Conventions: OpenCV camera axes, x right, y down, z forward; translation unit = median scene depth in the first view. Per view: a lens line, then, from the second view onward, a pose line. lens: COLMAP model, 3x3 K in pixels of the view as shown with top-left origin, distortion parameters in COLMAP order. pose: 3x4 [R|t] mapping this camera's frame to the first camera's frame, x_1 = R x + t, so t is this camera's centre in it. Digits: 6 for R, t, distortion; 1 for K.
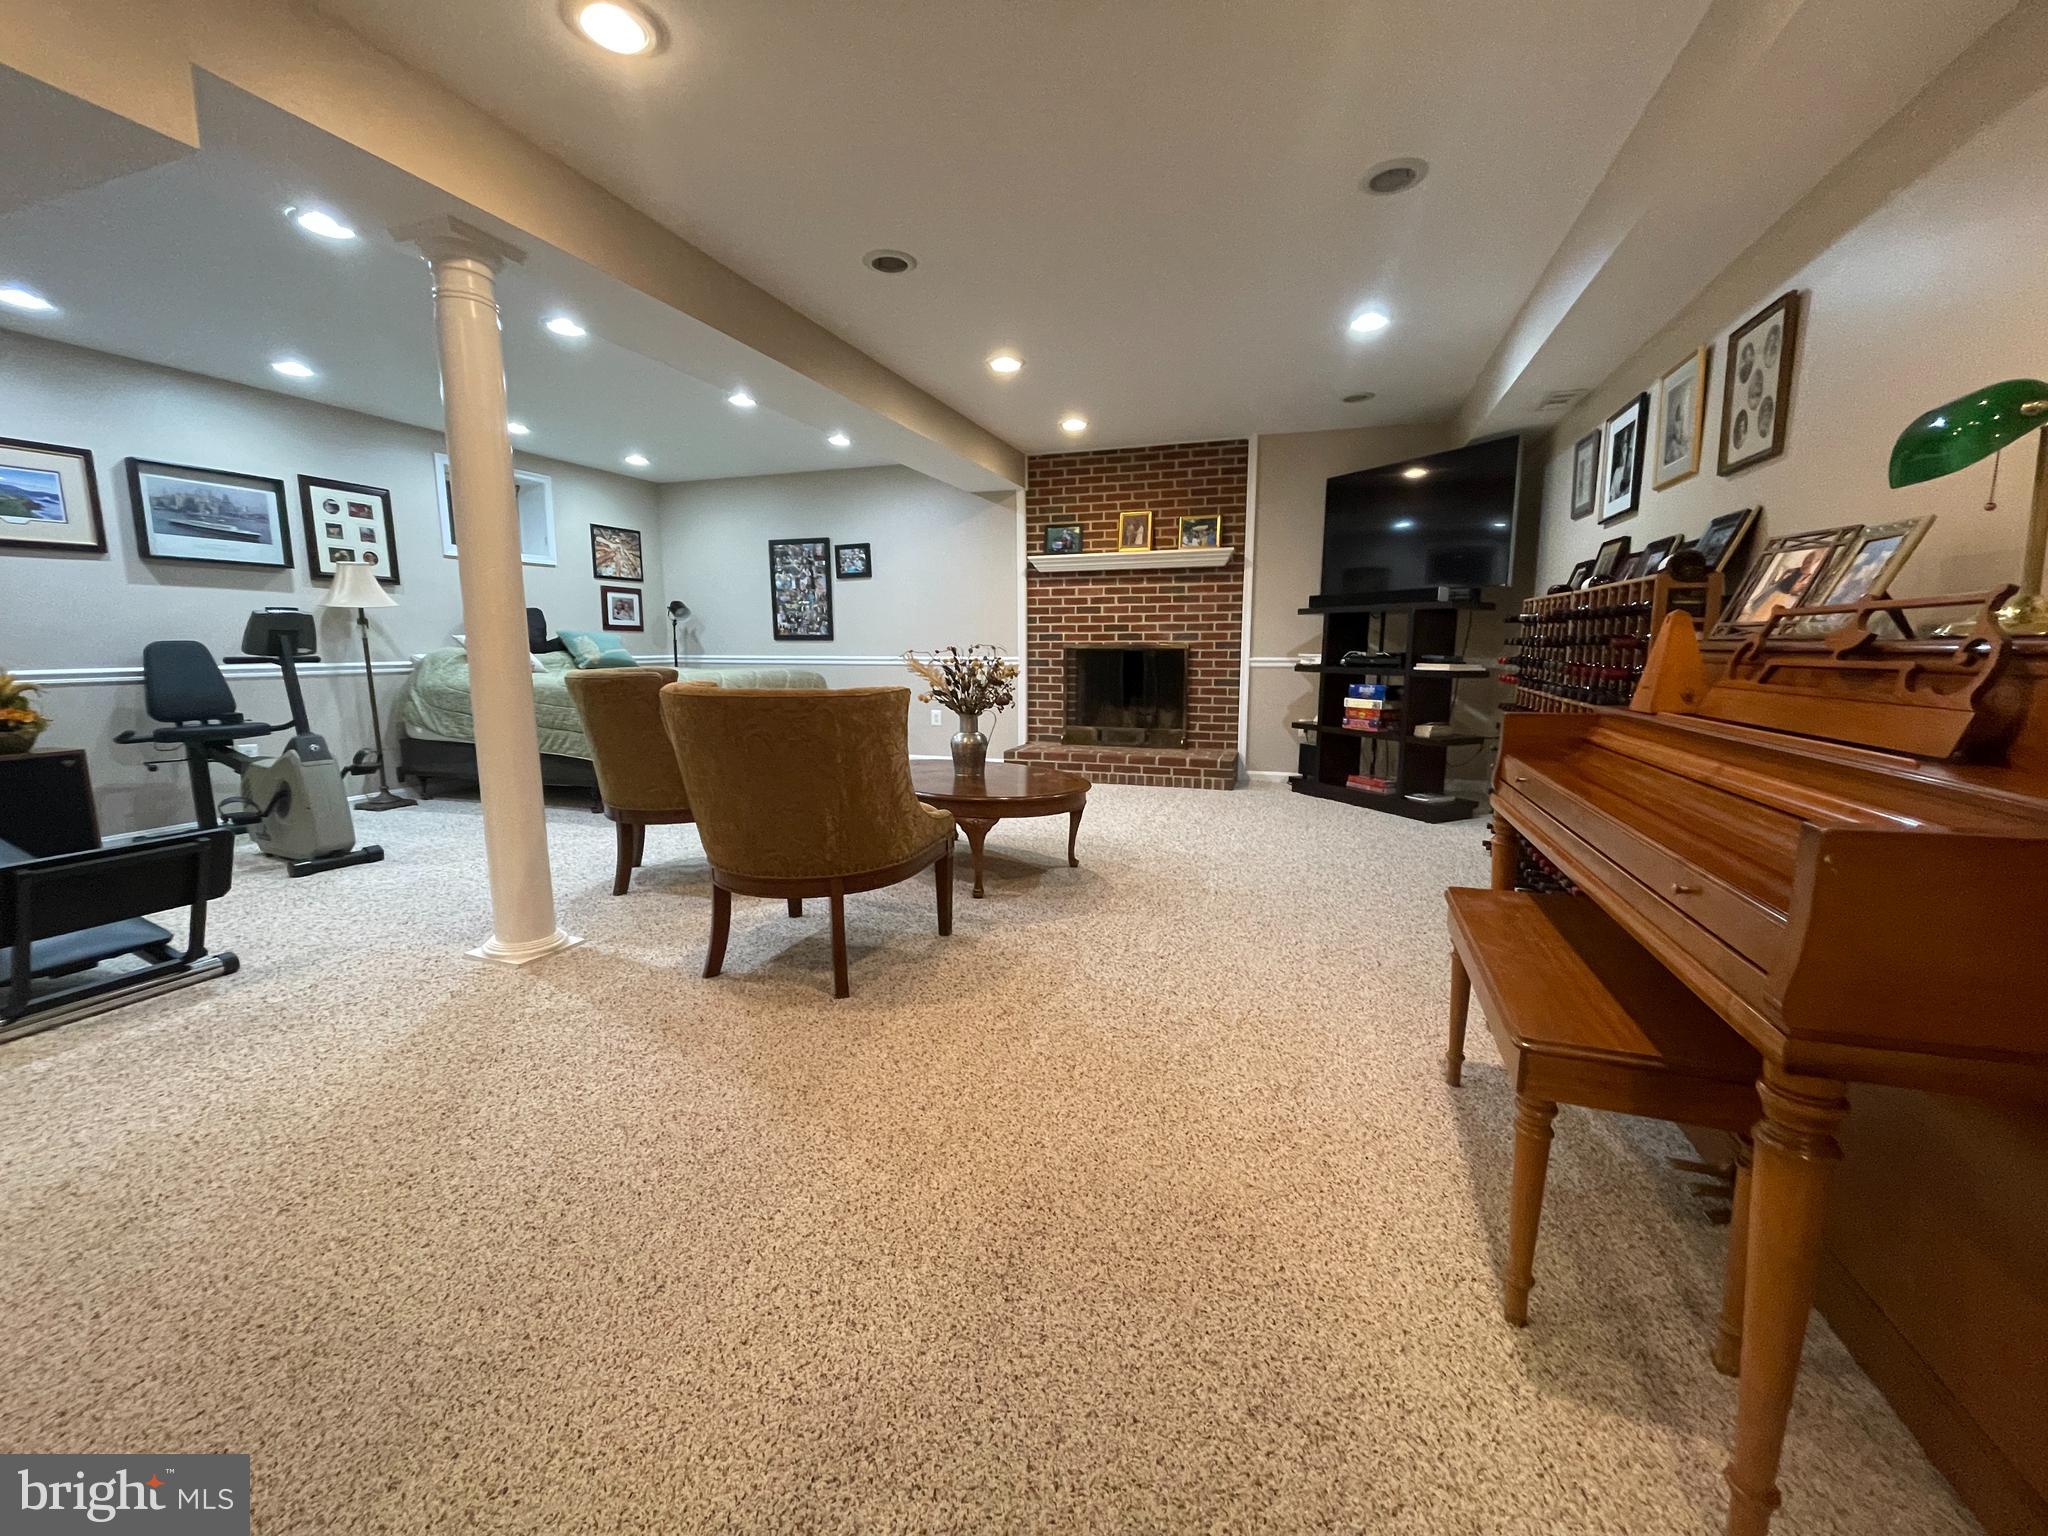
lens RADIAL K [[827.7, 0, 1023.7], [0, 827.7, 765.8], [0, 0, 1]] dist [-0.003432, 0.000789]
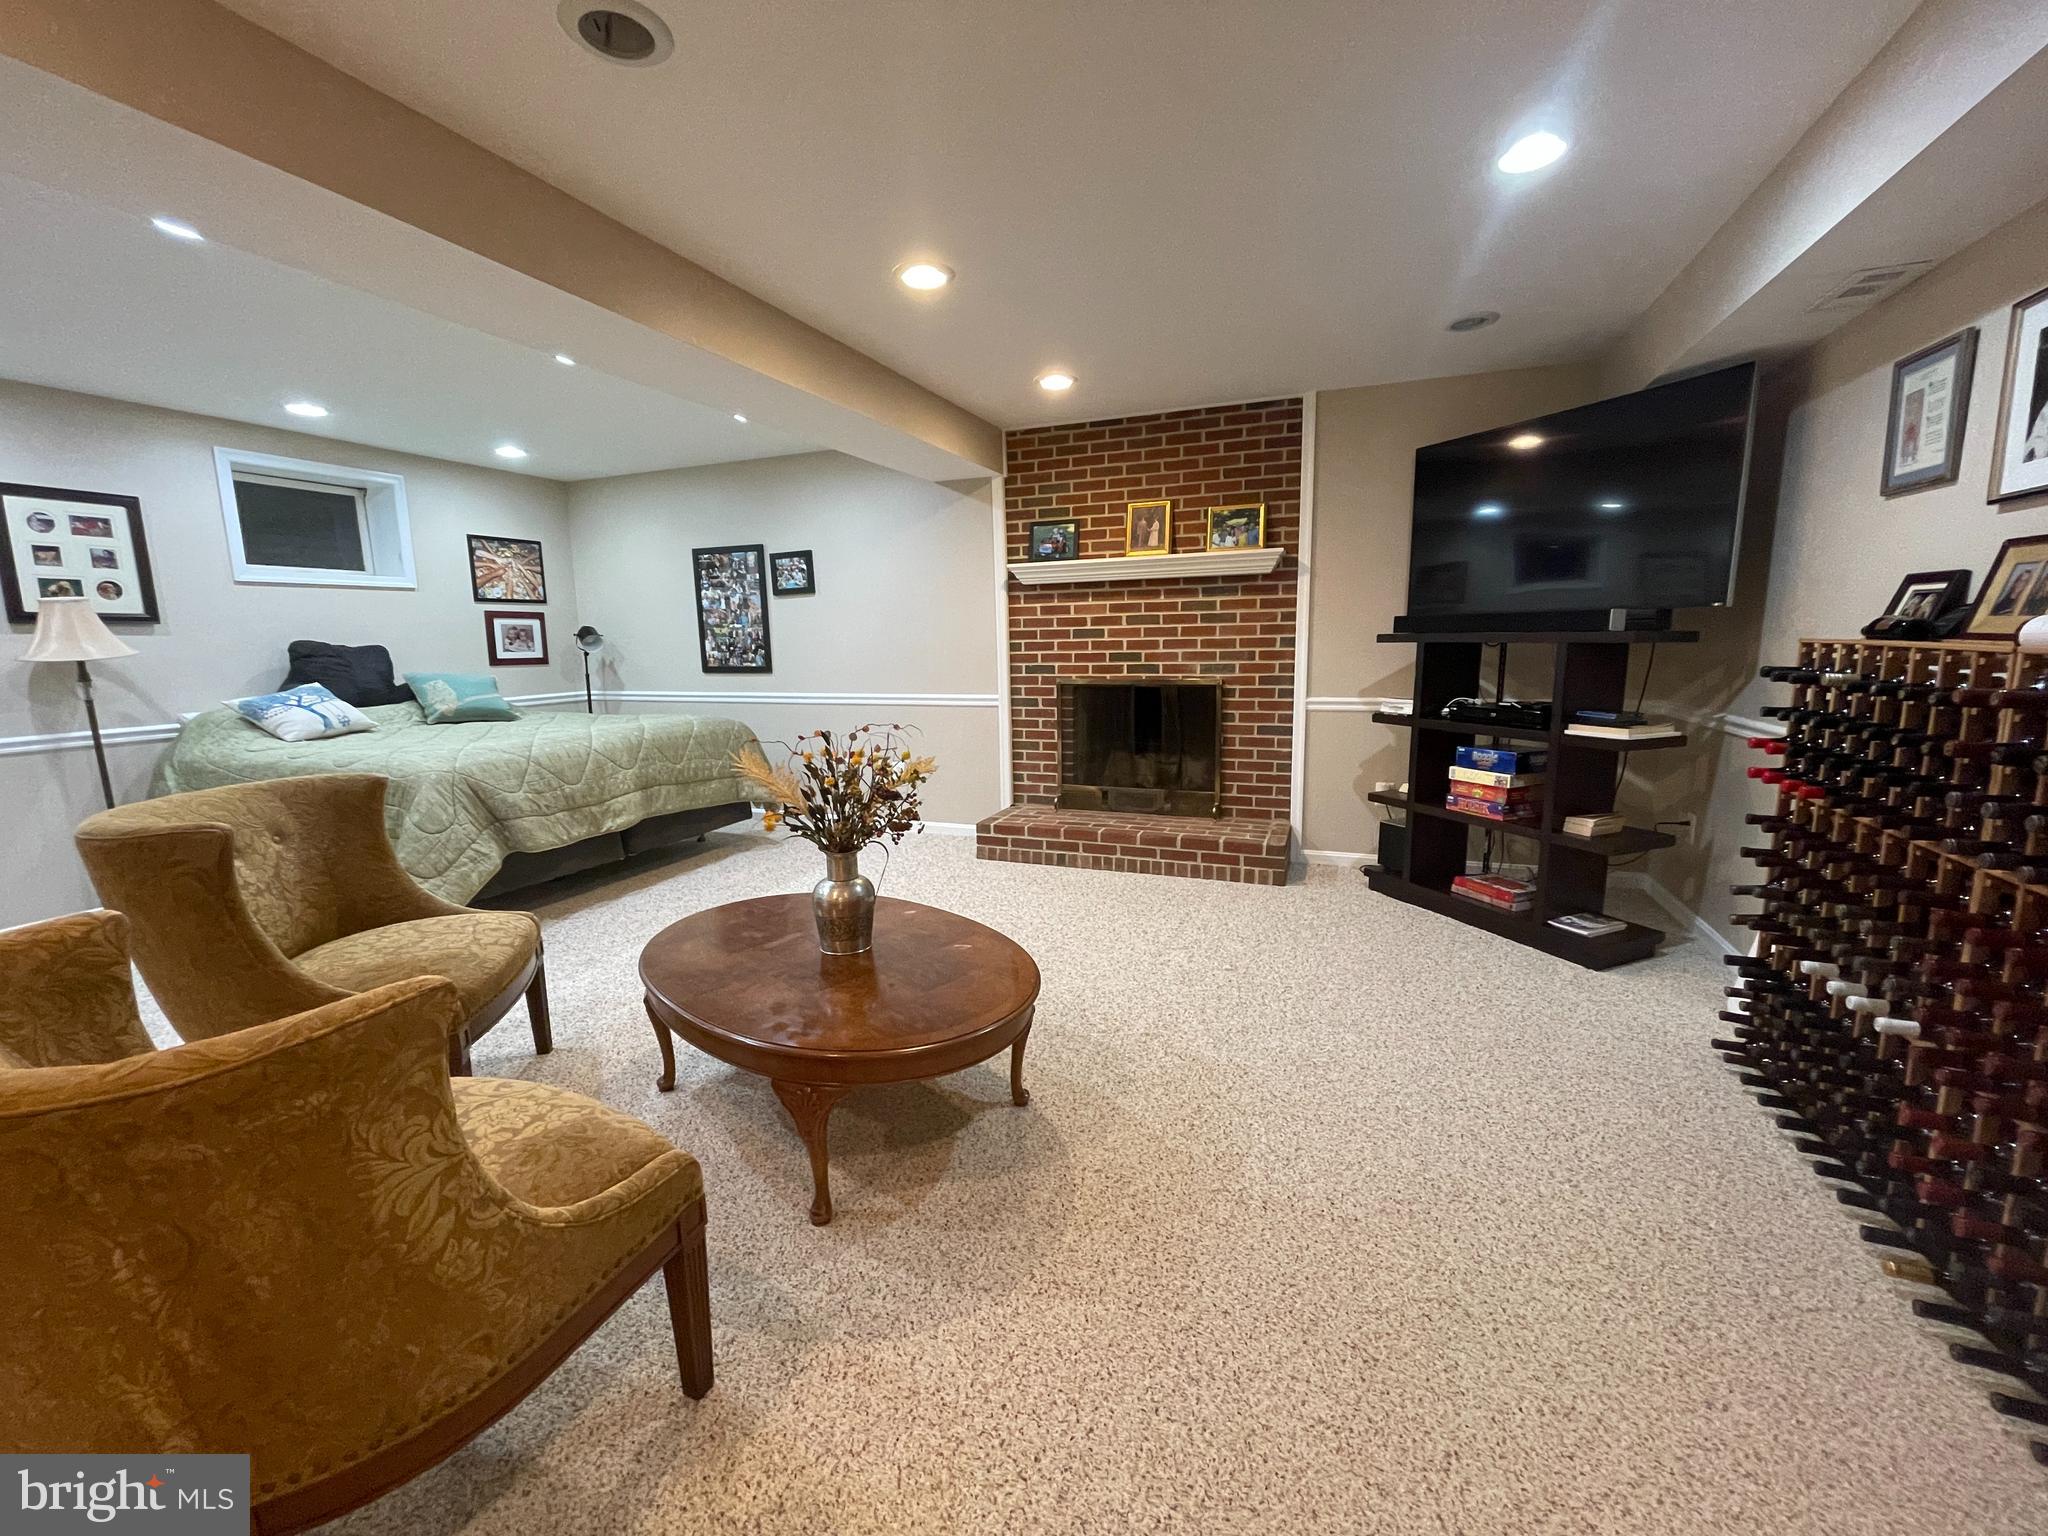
lens RADIAL K [[827.7, 0, 1025.1], [0, 827.7, 765.9], [0, 0, 1]] dist [-0.003432, 0.000789]
pose [[0.998823, -0.009551, -0.047547, 0.059251], [0.009916, 0.999923, 0.007441, -0.078525], [0.047472, -0.007904, 0.998841, 0.257102]]
